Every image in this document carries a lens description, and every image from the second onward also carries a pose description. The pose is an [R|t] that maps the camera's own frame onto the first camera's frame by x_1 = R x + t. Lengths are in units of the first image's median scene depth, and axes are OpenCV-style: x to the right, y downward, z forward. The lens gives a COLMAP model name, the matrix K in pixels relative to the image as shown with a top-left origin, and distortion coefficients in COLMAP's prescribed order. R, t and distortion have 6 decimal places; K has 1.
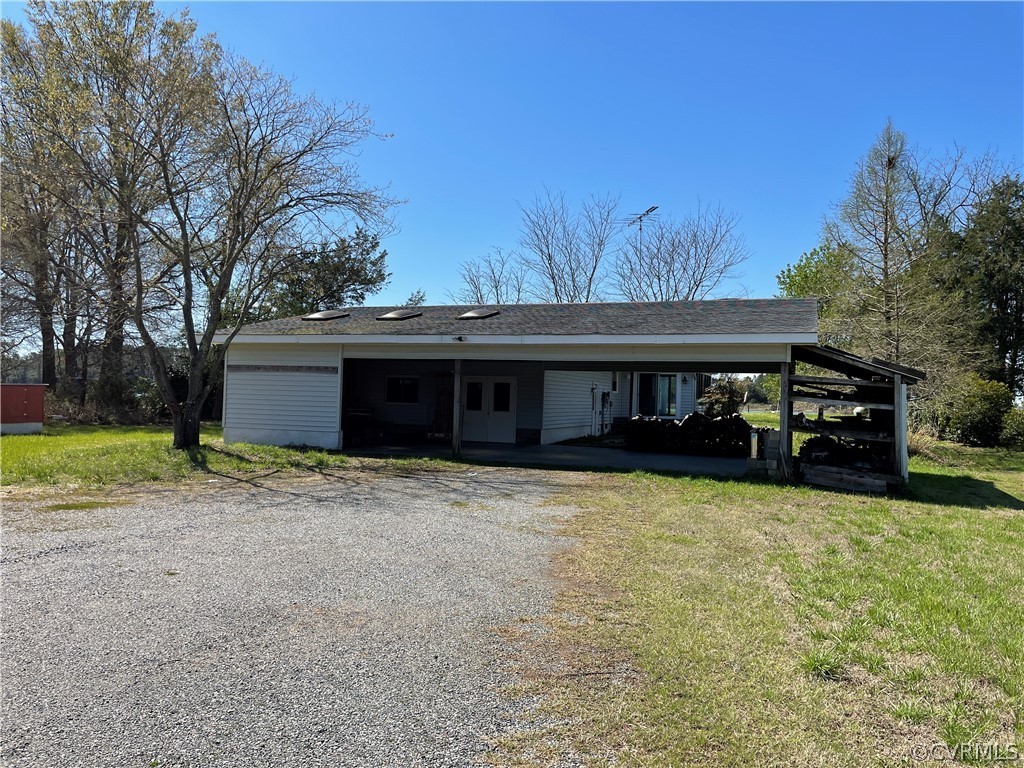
lens RADIAL K [[772.4, 0, 512.2], [0, 772.4, 383.5], [0, 0, 1]] dist [0.000389, -0.000202]
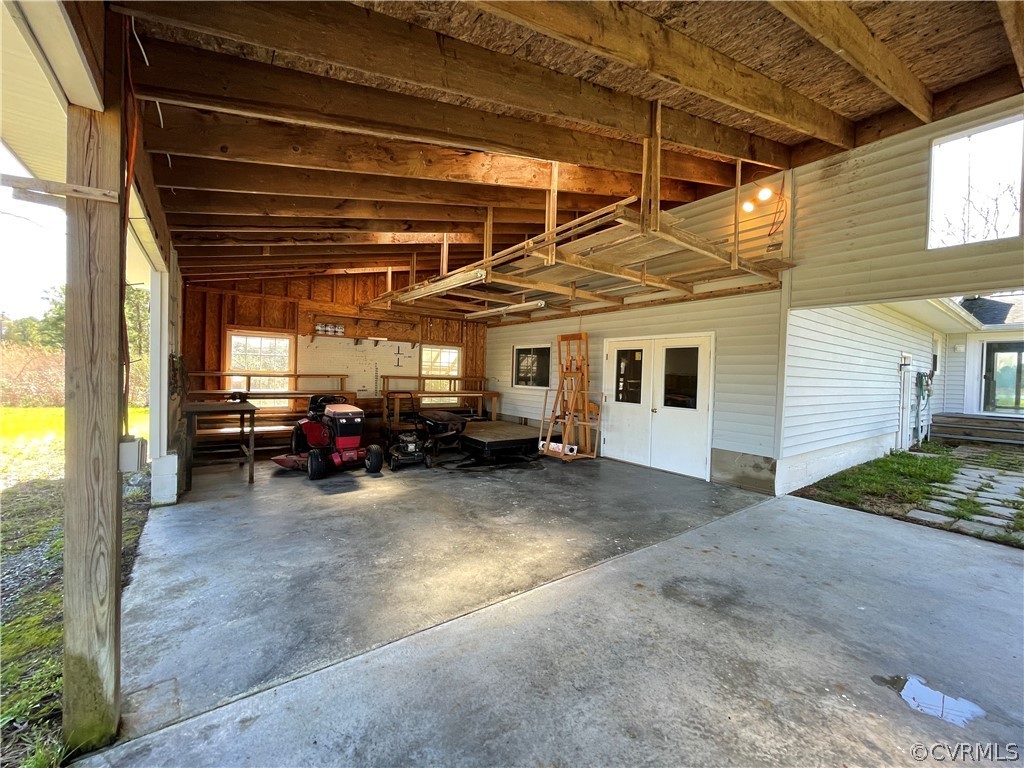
lens RADIAL K [[414.2, 0, 511.1], [0, 414.2, 384.2], [0, 0, 1]] dist [-0.004580, 0.000804]
pose [[0.834538, 0.010763, -0.550845, 0.039444], [0.002991, 0.999706, 0.024065, 0.014752], [0.550942, -0.021730, 0.834261, 0.725847]]
